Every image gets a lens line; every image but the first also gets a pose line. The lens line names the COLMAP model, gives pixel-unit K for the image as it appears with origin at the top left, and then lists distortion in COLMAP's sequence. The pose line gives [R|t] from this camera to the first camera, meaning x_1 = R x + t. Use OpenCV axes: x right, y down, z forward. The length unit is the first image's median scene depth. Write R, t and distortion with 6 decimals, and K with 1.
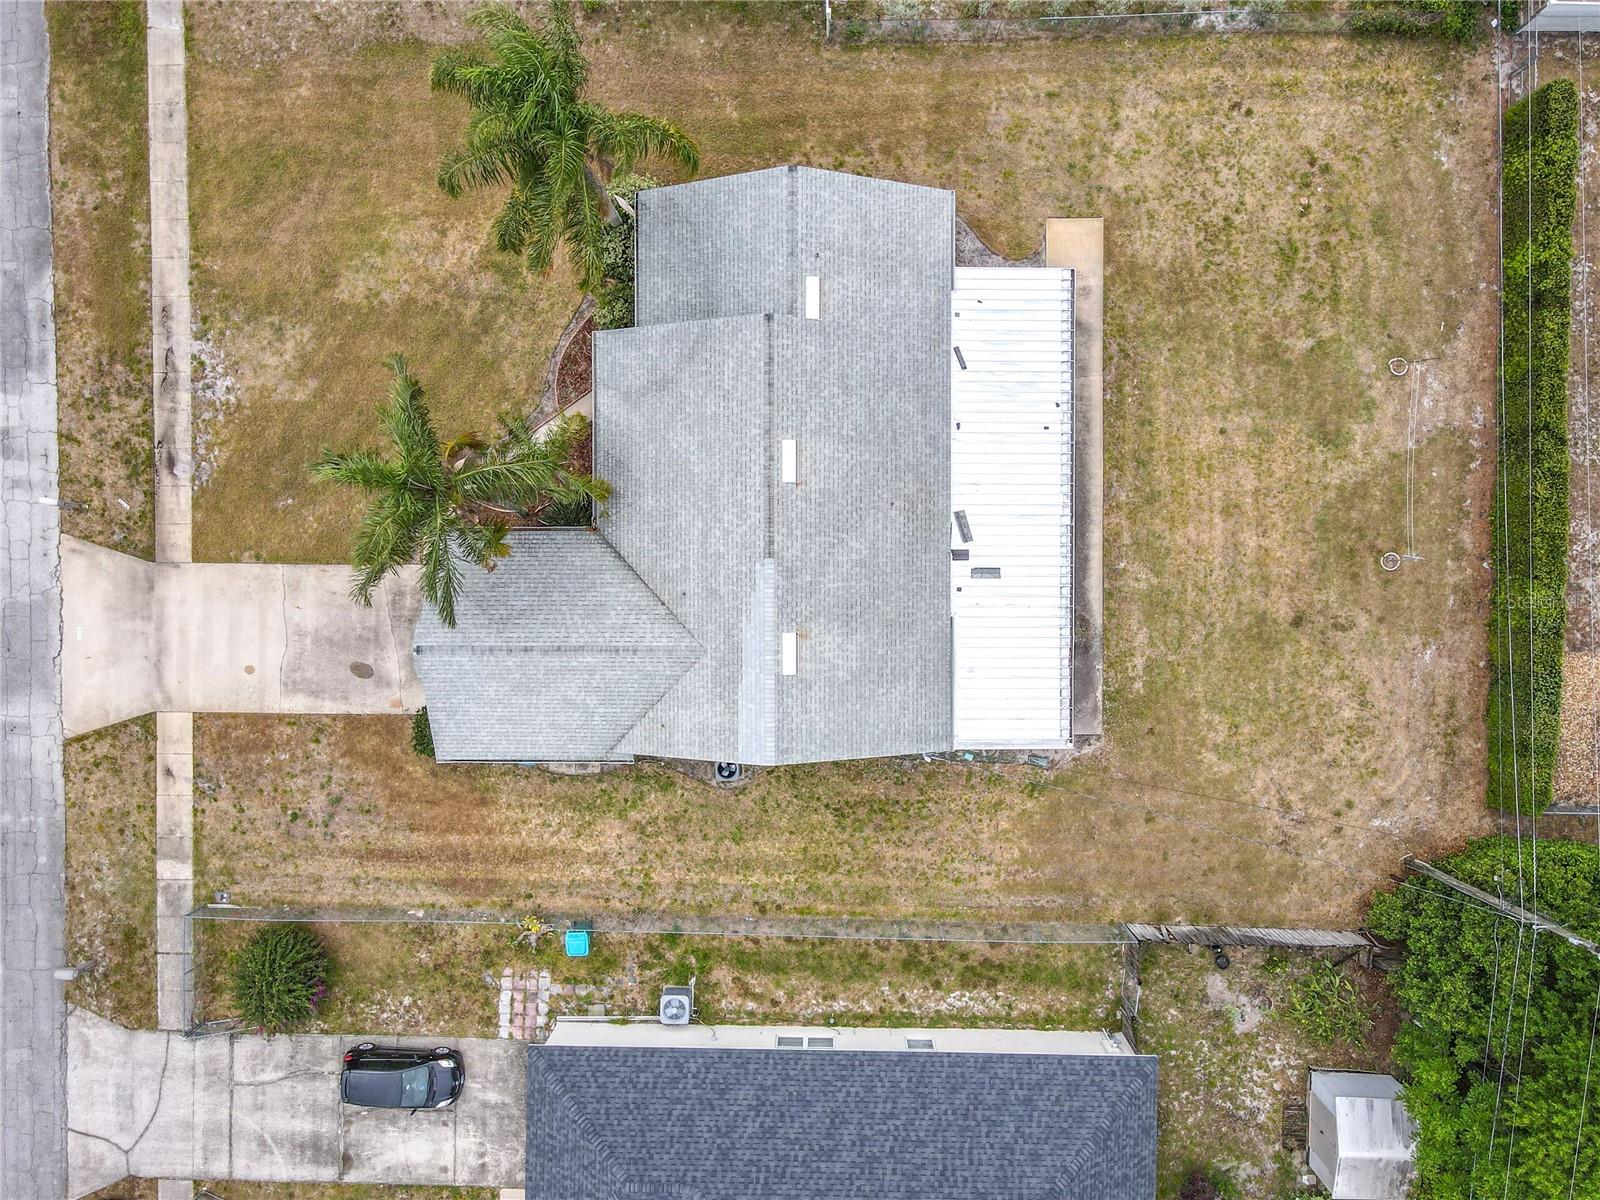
lens RADIAL K [[1191.1, 0, 813.4], [0, 1191.1, 564.8], [0, 0, 1]] dist [0.011340, 0.009866]
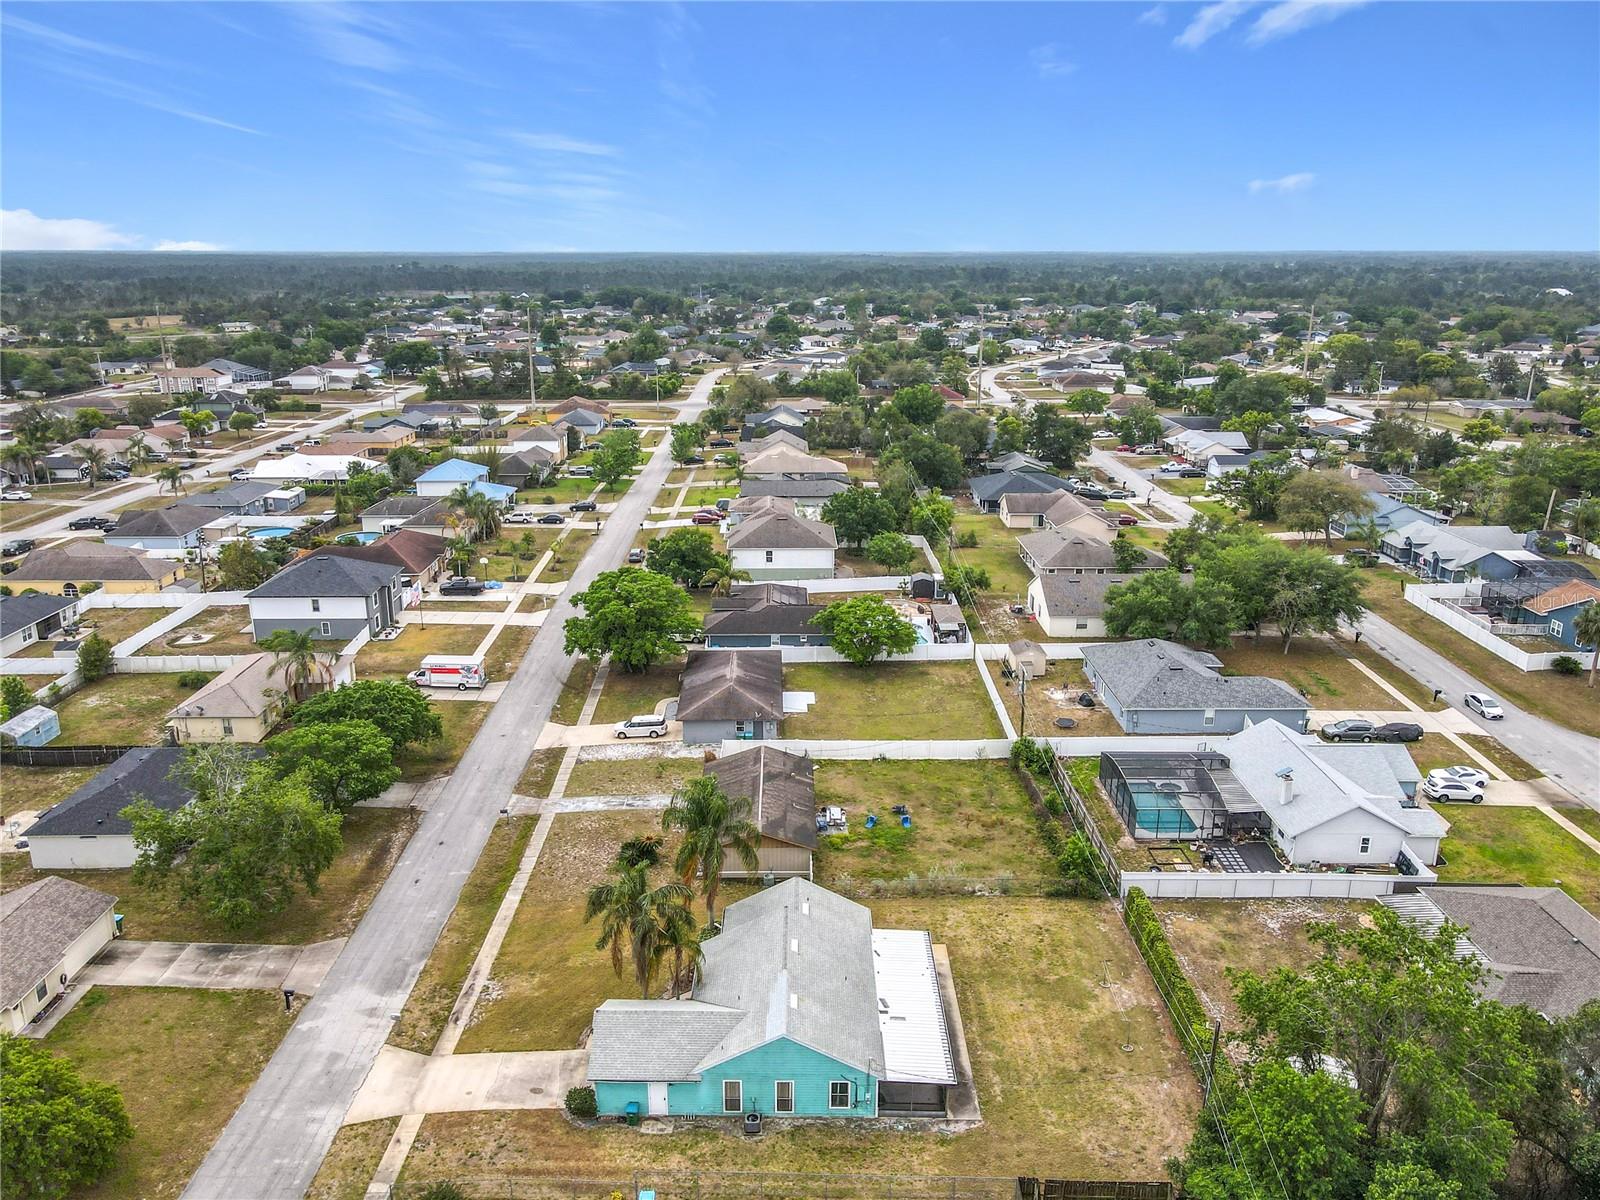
lens RADIAL K [[1191.1, 0, 788.0], [0, 1191.1, 632.0], [0, 0, 1]] dist [0.011340, 0.009866]
pose [[0.999891, 0.009527, -0.011311, -0.011082], [-0.013573, 0.287516, -0.957680, 1.515702], [-0.005871, 0.957729, 0.287614, -0.106740]]
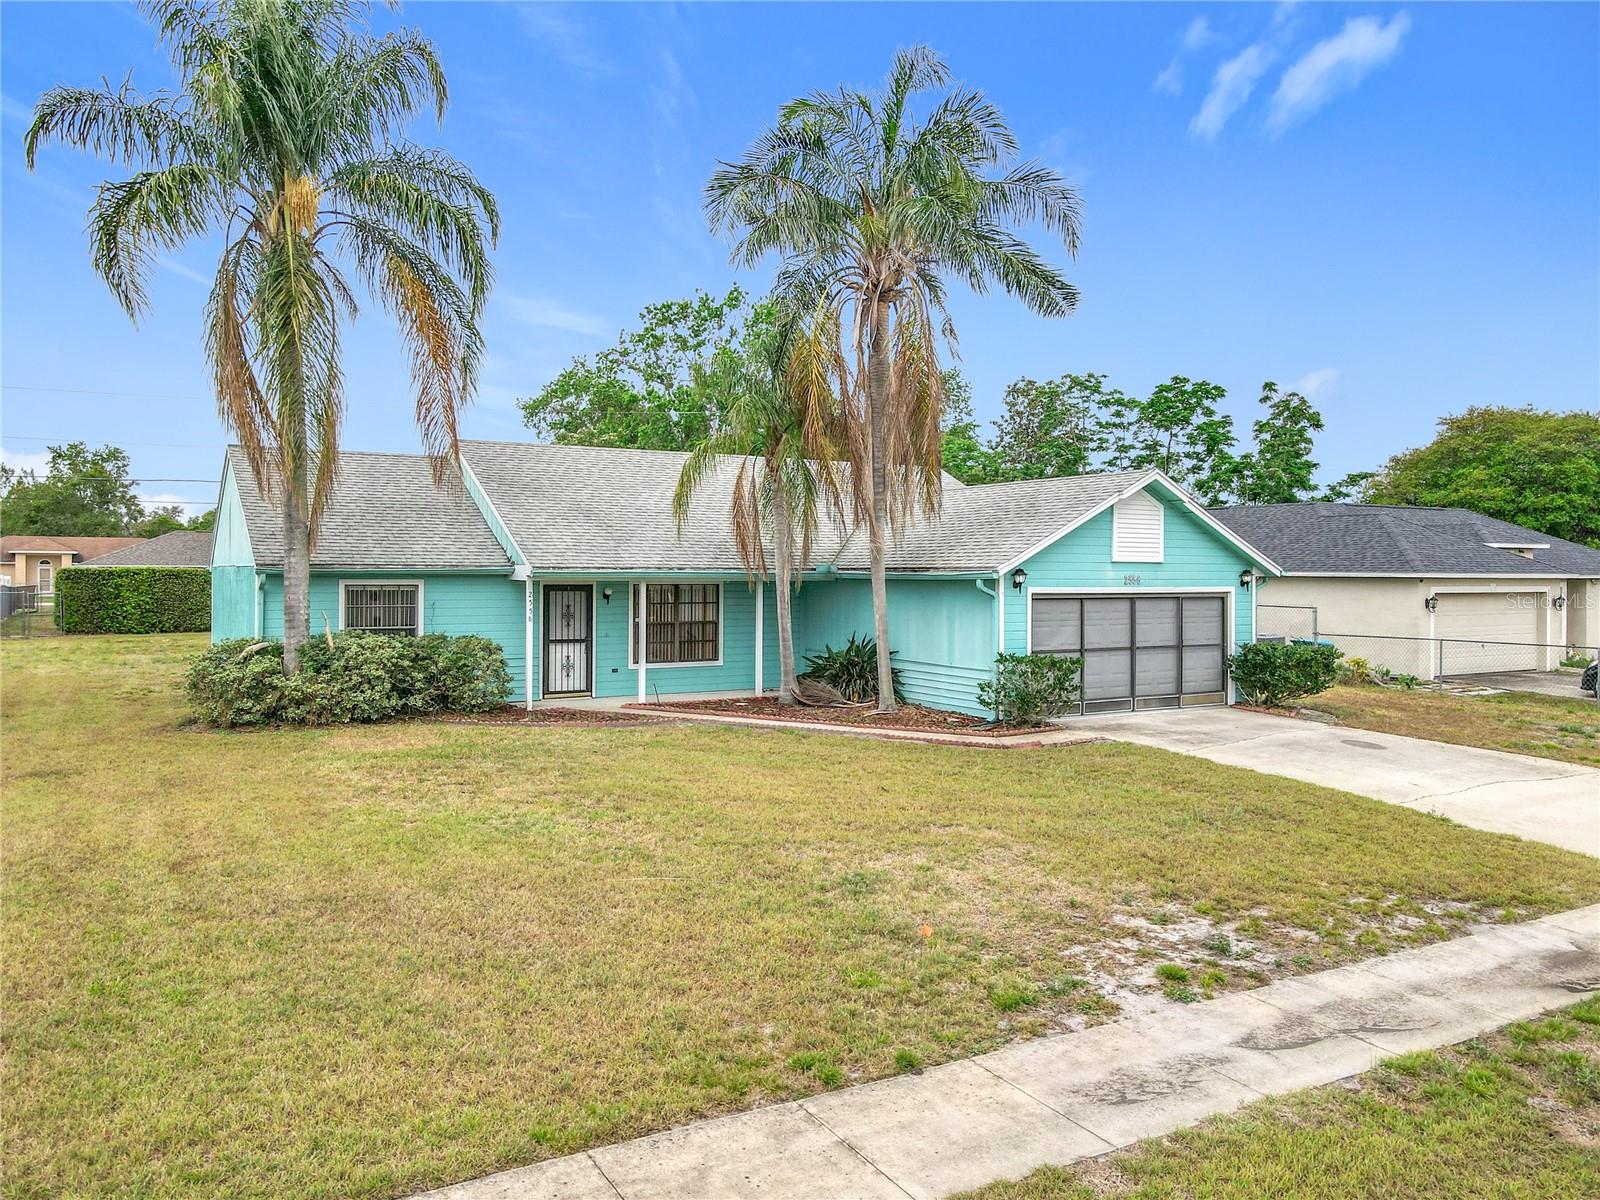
lens RADIAL K [[1191.1, 0, 810.6], [0, 1191.1, 573.0], [0, 0, 1]] dist [0.011340, 0.009866]
pose [[-0.515125, -0.002382, 0.857112, -0.672933], [0.857015, -0.016737, 0.515020, -0.342867], [0.013118, 0.999857, 0.010663, 0.928132]]
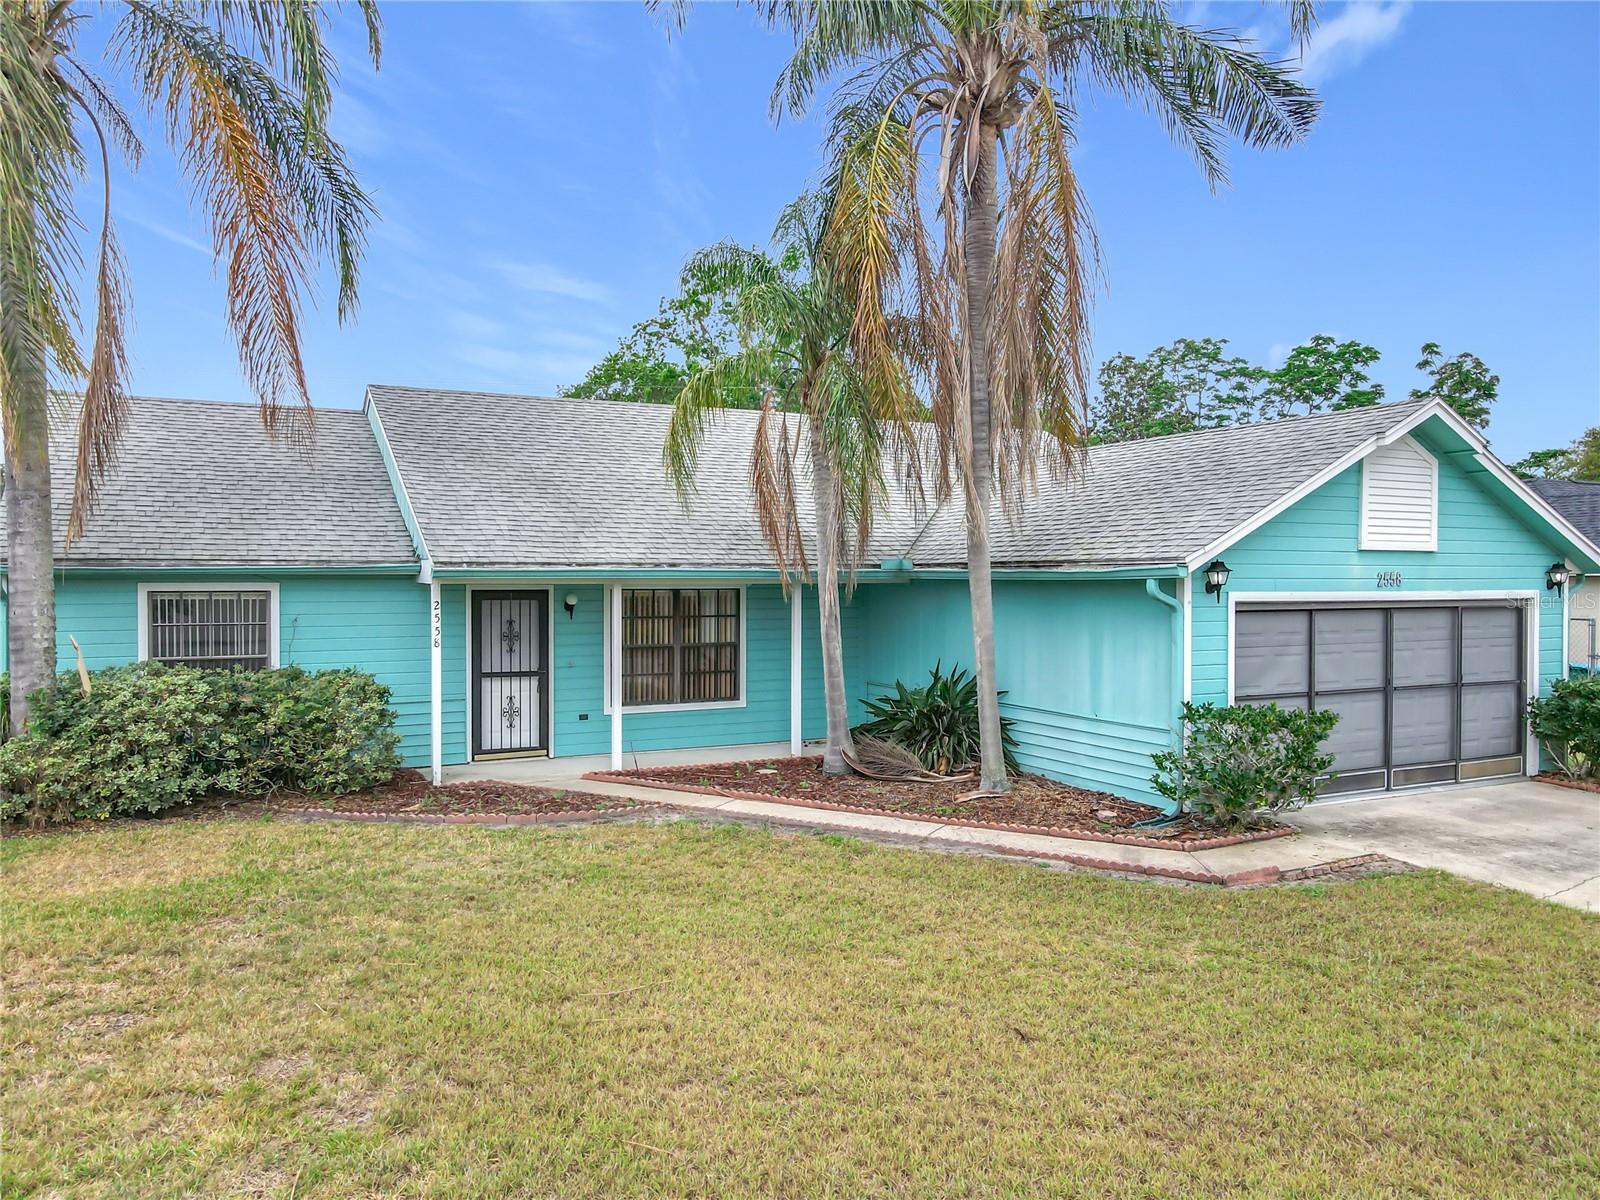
lens RADIAL K [[1191.1, 0, 806.7], [0, 1191.1, 584.9], [0, 0, 1]] dist [0.011340, 0.009866]
pose [[-0.460085, -0.006990, 0.887848, -0.507231], [0.887703, -0.023333, 0.459826, -0.239763], [0.017502, 0.999703, 0.016941, 0.931790]]
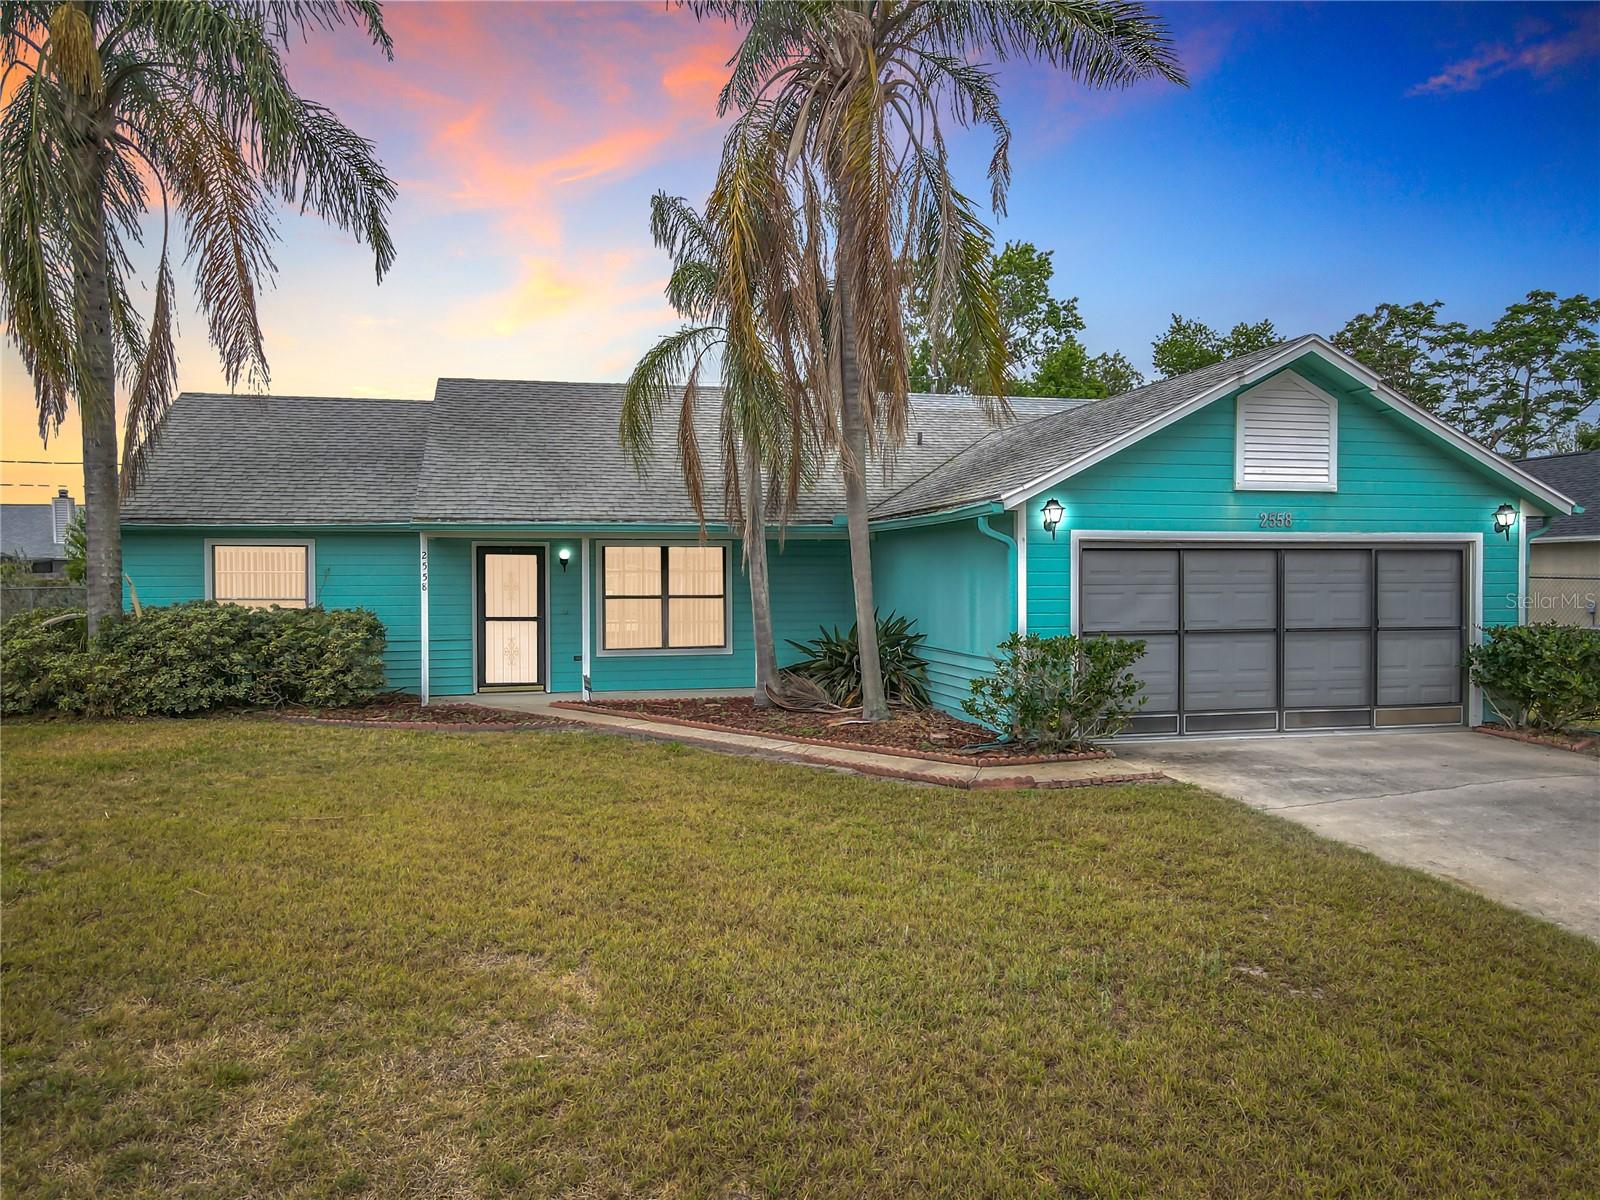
lens RADIAL K [[1191.1, 0, 800.4], [0, 1191.1, 588.1], [0, 0, 1]] dist [0.011340, 0.009866]
pose [[-0.233858, -0.006457, 0.972249, -0.580205], [0.971975, -0.026199, 0.233618, -0.147117], [0.023963, 0.999636, 0.012403, 0.950814]]
